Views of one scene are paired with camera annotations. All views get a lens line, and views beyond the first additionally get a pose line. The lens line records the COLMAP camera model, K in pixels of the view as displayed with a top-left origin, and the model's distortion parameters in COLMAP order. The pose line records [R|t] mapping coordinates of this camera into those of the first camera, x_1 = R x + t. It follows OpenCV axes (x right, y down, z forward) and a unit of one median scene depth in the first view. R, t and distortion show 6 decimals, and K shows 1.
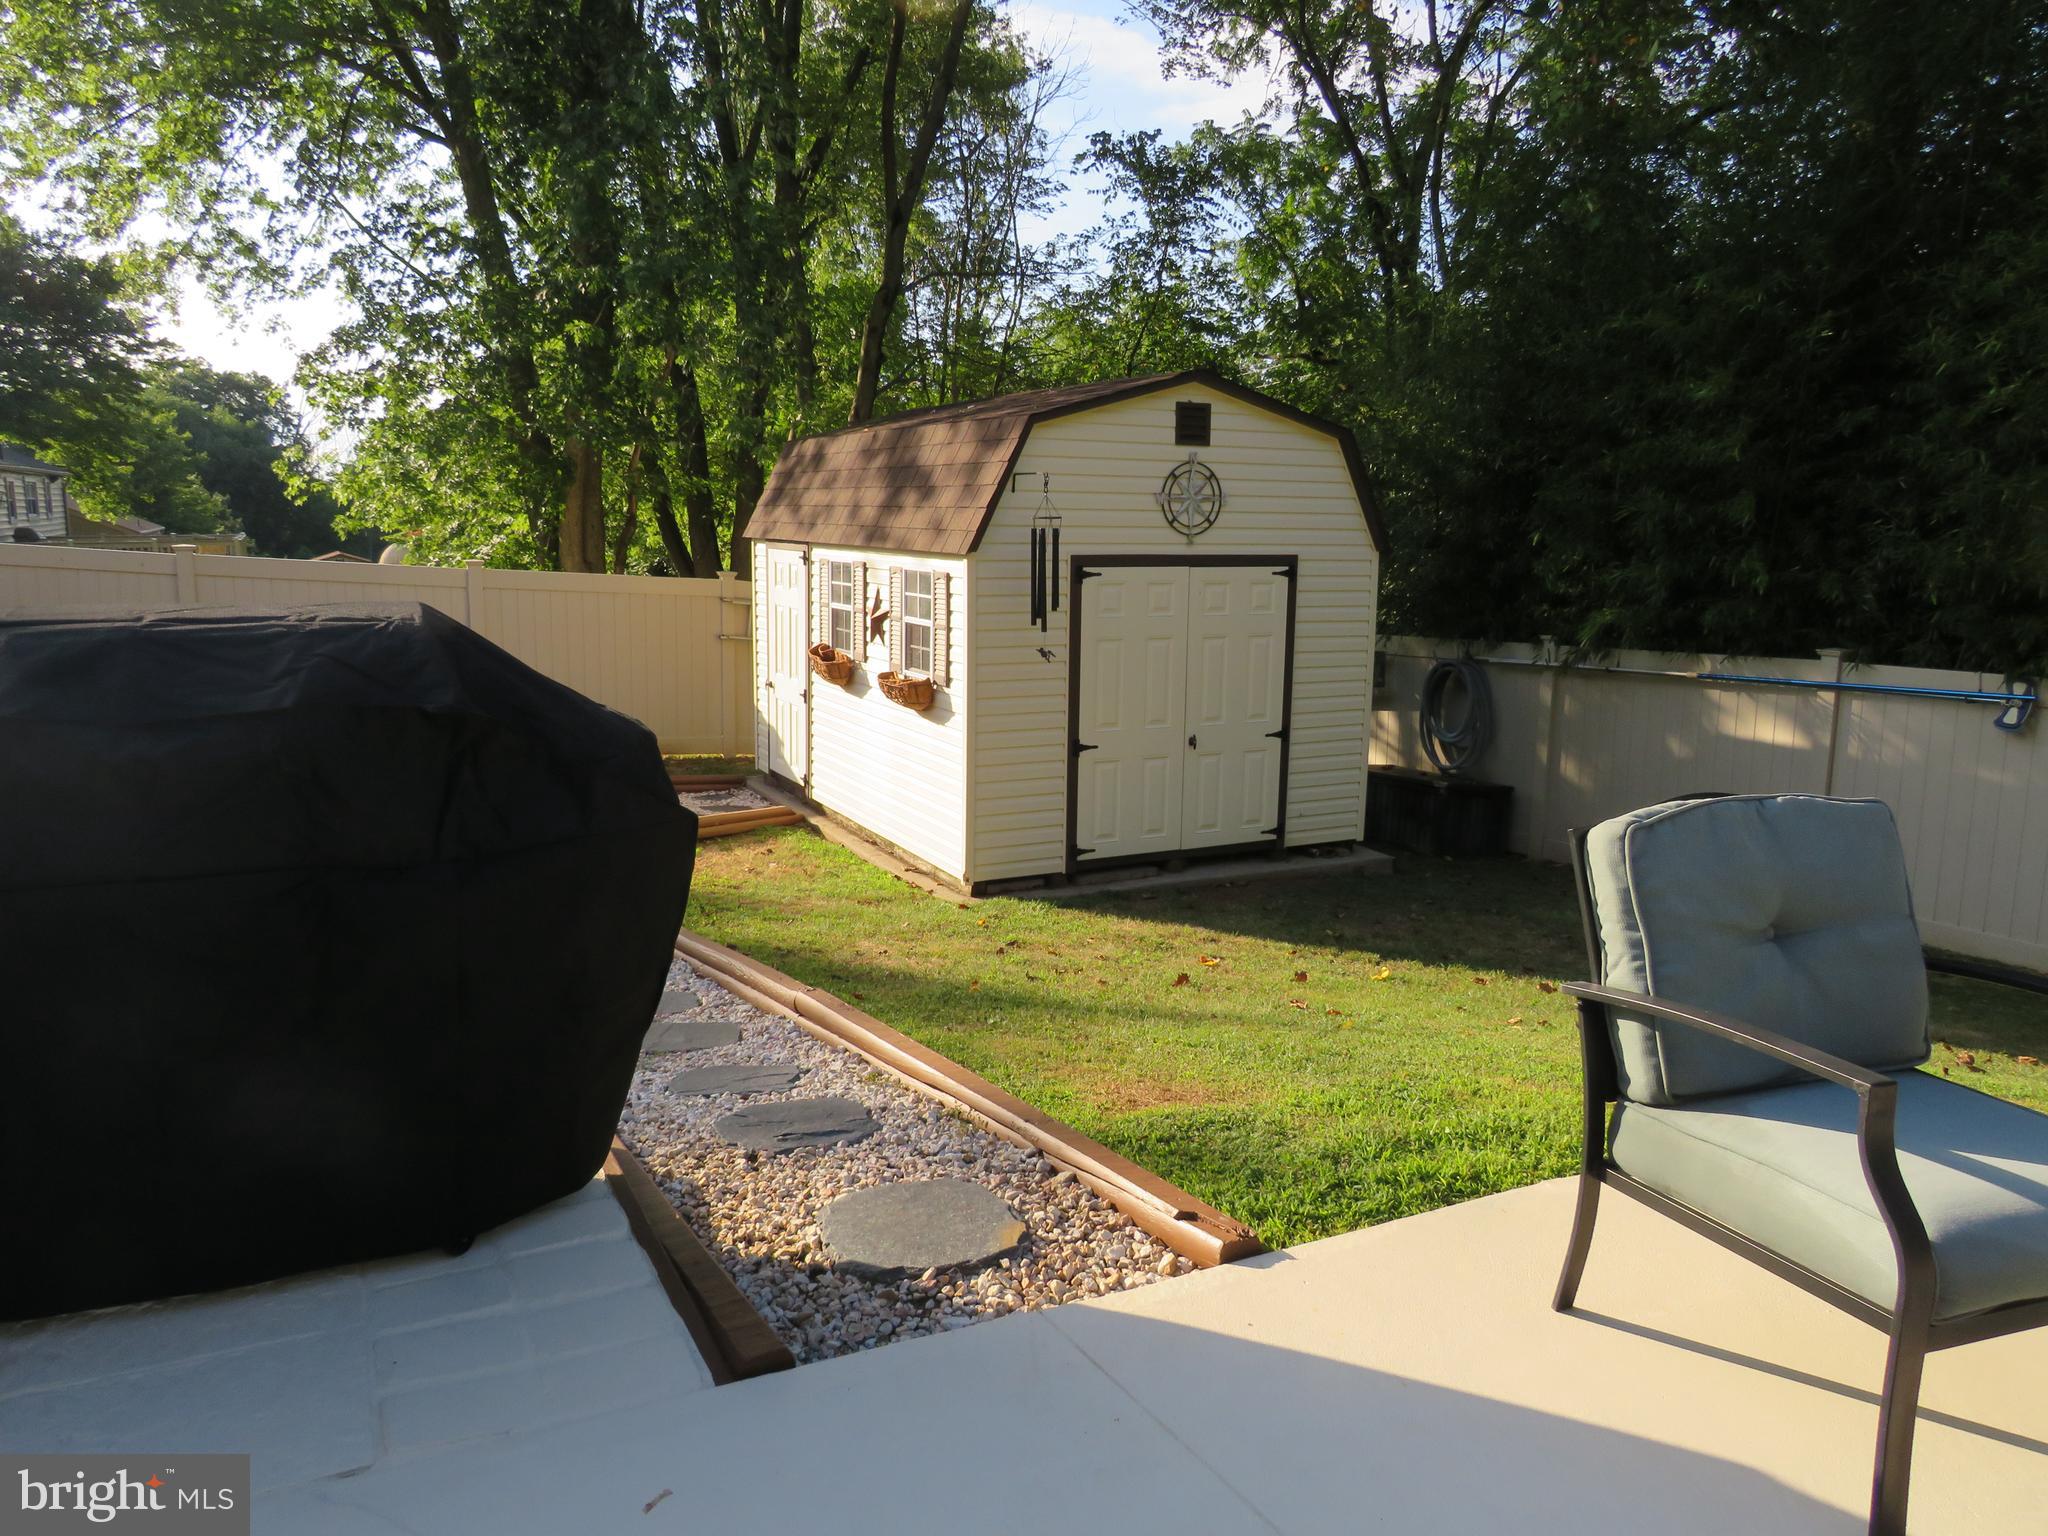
lens RADIAL K [[1477.2, 0, 1023.4], [0, 1477.2, 772.3], [0, 0, 1]] dist [-0.021788, 0.024957]
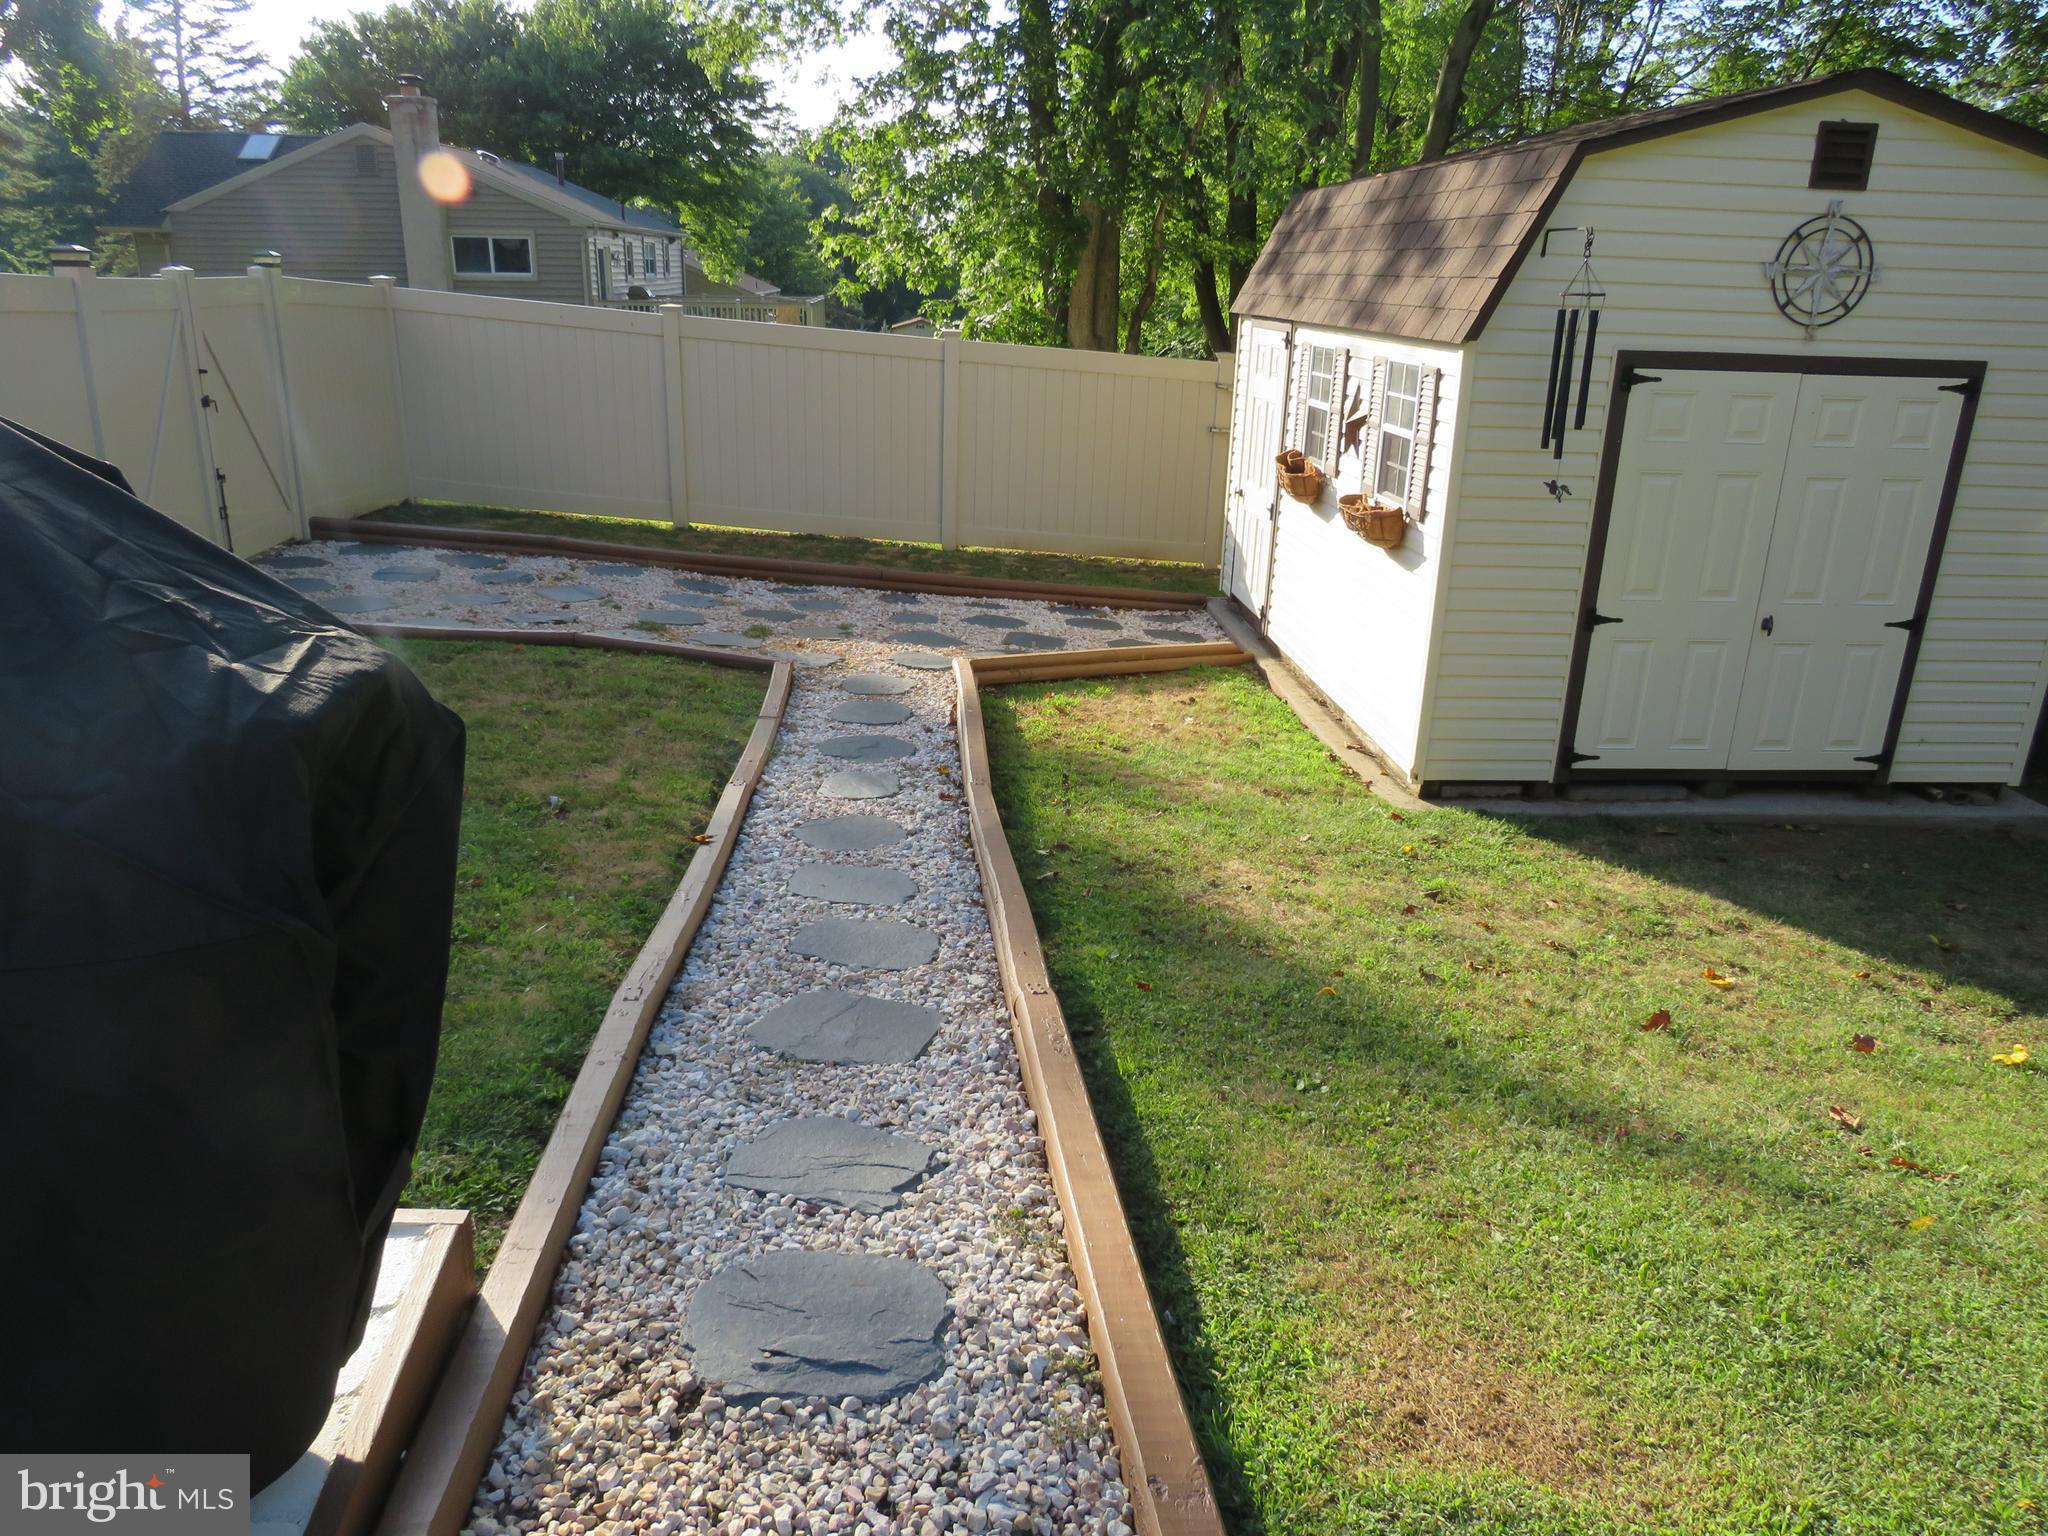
lens RADIAL K [[1477.2, 0, 1023.4], [0, 1477.2, 772.3], [0, 0, 1]] dist [-0.021788, 0.024957]
pose [[0.926526, 0.136531, -0.350584, 0.039237], [-0.085197, 0.983764, 0.157955, -0.031435], [0.366458, -0.116481, 0.923115, 0.197437]]
